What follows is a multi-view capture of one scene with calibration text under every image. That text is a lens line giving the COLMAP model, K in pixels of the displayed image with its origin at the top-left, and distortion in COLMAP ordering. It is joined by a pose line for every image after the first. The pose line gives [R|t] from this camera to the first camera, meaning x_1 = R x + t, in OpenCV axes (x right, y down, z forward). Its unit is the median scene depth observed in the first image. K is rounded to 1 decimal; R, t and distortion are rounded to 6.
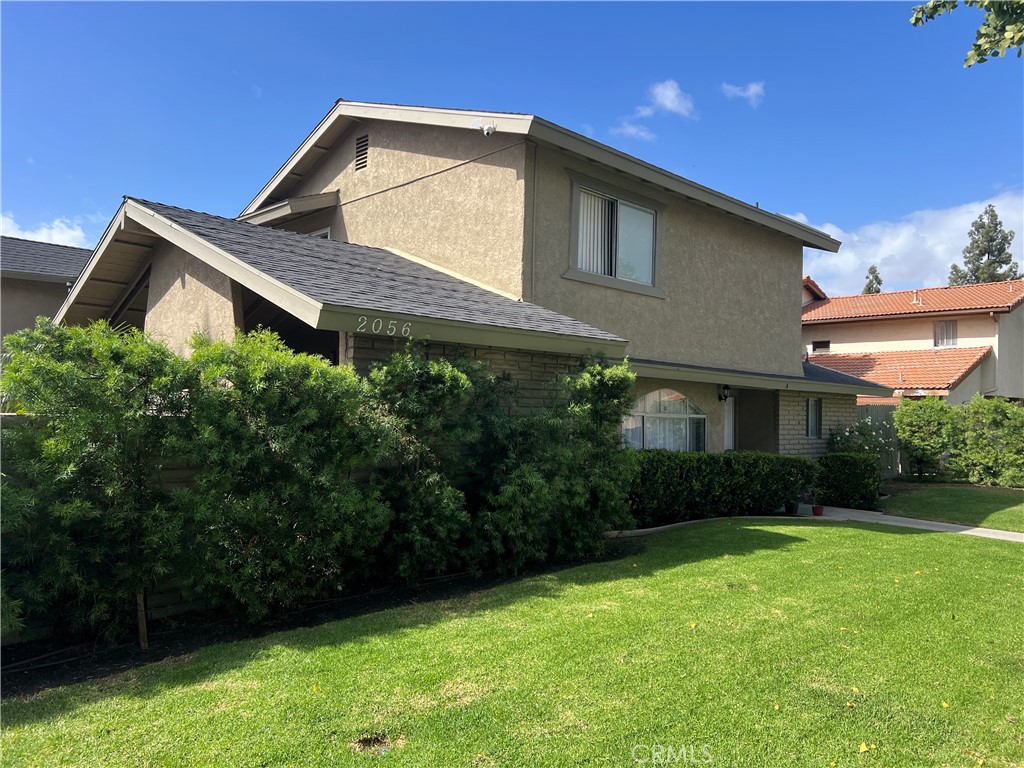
lens RADIAL K [[750.3, 0, 512.0], [0, 750.3, 384.0], [0, 0, 1]] dist [0.102523, -0.144022]
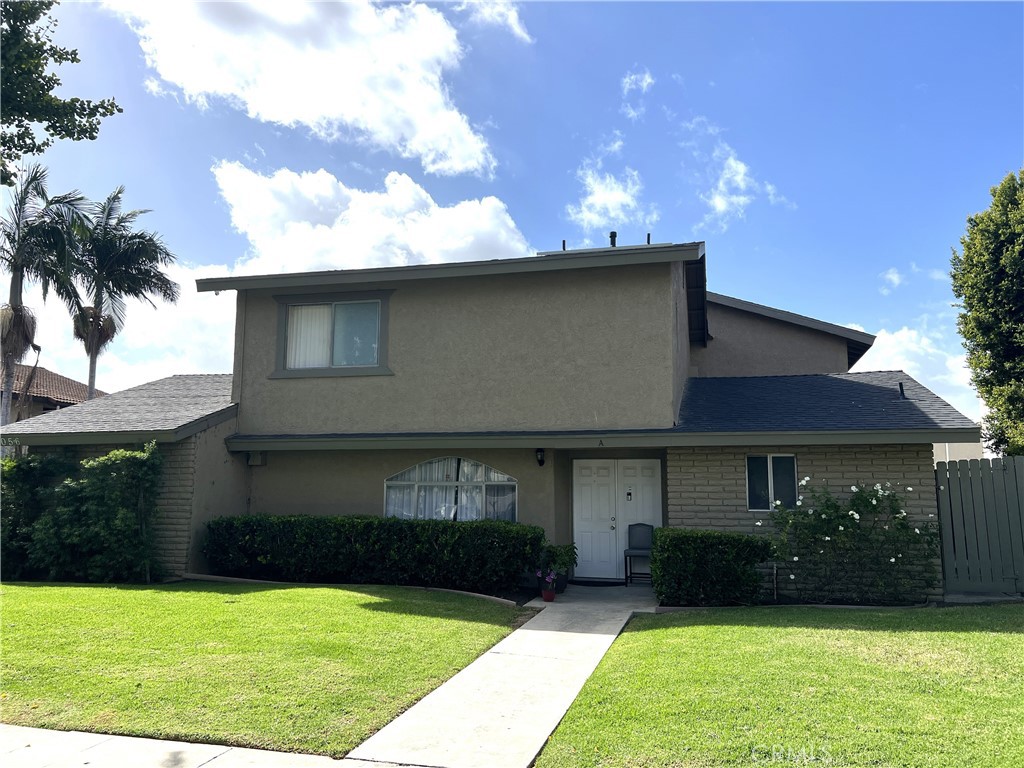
lens RADIAL K [[750.3, 0, 512.0], [0, 750.3, 384.0], [0, 0, 1]] dist [0.102523, -0.144022]
pose [[0.515621, -0.141553, -0.845043, 1.100386], [0.038110, 0.989072, -0.142425, 0.055459], [0.855969, 0.041233, 0.515380, 0.541528]]
